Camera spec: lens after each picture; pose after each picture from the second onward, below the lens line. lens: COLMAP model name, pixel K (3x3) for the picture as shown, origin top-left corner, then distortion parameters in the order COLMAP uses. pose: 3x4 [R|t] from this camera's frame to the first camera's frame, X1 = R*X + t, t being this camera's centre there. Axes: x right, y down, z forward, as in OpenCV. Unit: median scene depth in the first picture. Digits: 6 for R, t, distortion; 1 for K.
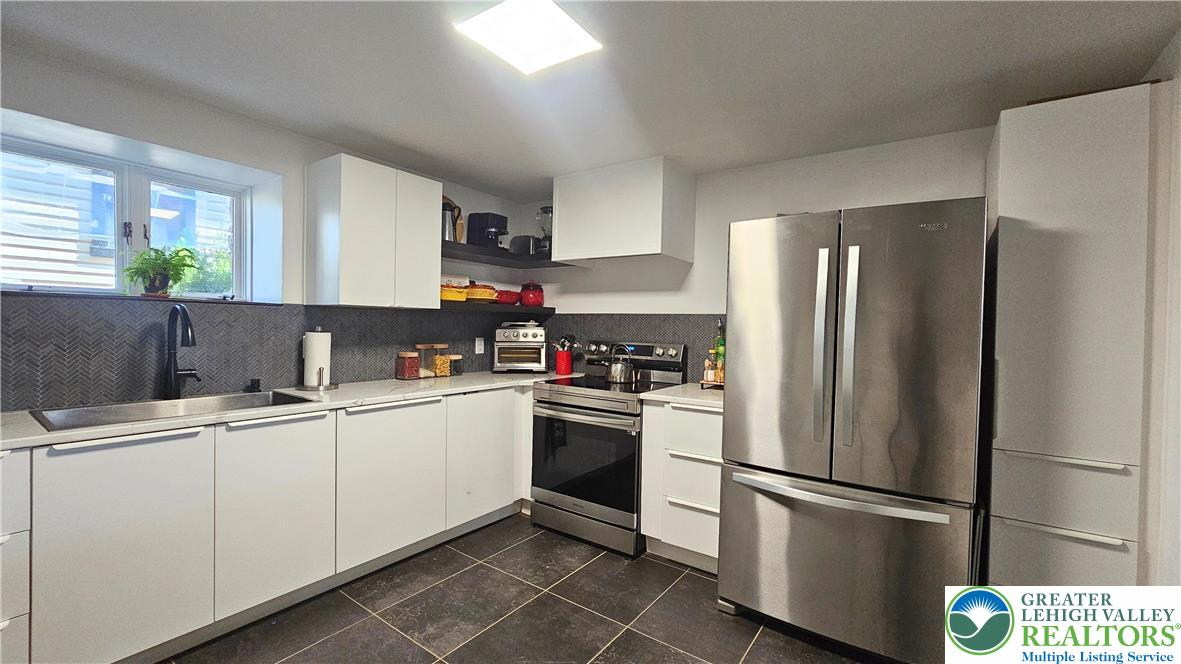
lens RADIAL K [[484.7, 0, 589.2], [0, 484.7, 330.3], [0, 0, 1]] dist [-0.002815, -0.000126]
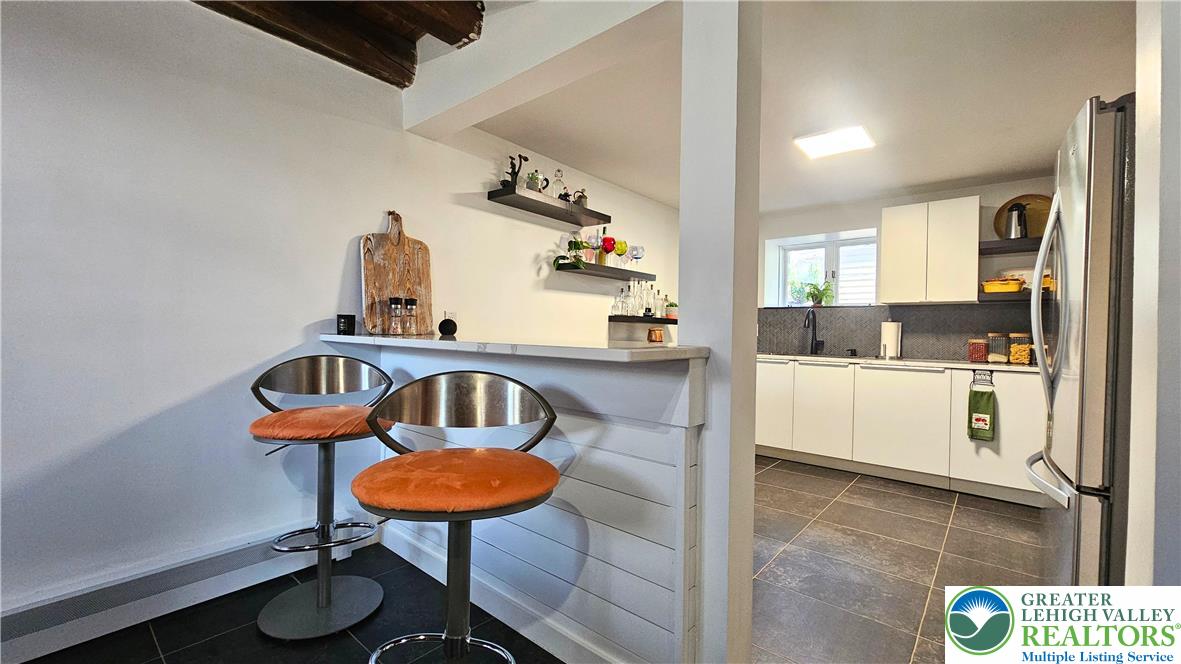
lens RADIAL K [[484.7, 0, 583.3], [0, 484.7, 338.0], [0, 0, 1]] dist [-0.002815, -0.000126]
pose [[-0.086832, -0.012515, -0.996144, 1.034509], [-0.032654, 0.999420, -0.009710, 0.098493], [0.995688, 0.031685, -0.087190, 0.157721]]
